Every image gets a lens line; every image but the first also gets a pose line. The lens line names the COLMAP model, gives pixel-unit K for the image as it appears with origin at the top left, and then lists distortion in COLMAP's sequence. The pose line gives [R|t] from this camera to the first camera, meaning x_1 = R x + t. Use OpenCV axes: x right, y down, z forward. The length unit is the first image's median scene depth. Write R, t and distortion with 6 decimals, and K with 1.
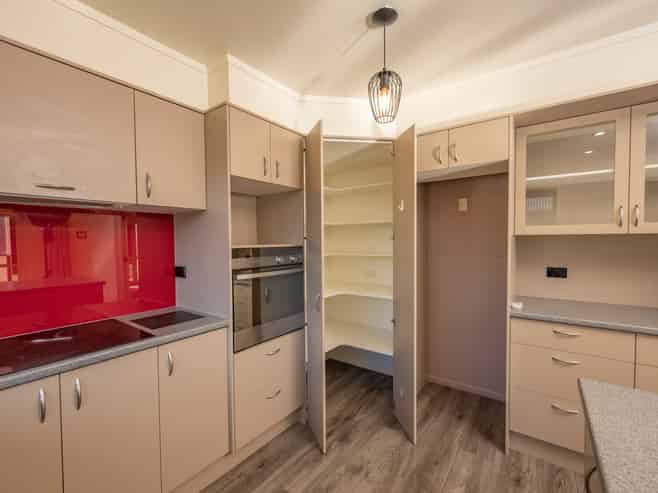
lens RADIAL K [[291.9, 0, 329.0], [0, 291.9, 246.5], [0, 0, 1]] dist [0.002202, 0.000418]
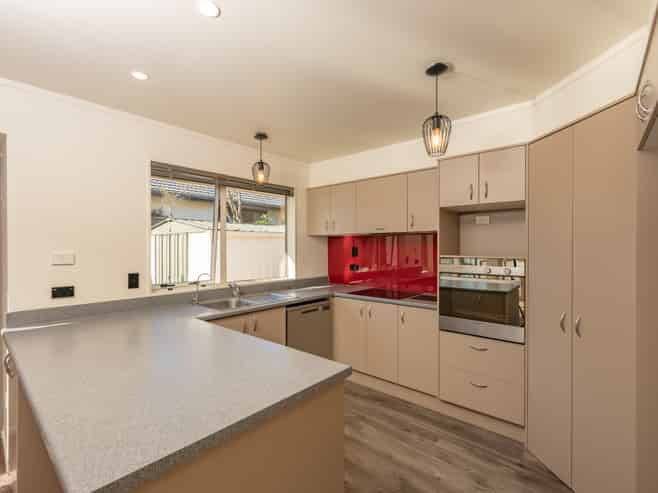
lens RADIAL K [[286.5, 0, 329.0], [0, 286.5, 246.5], [0, 0, 1]] dist [-0.002280, -0.000456]
pose [[-0.039041, 0.007821, -0.999207, 1.090192], [-0.028366, 0.999558, 0.008932, -0.041137], [0.998835, 0.028692, -0.038802, 0.491862]]
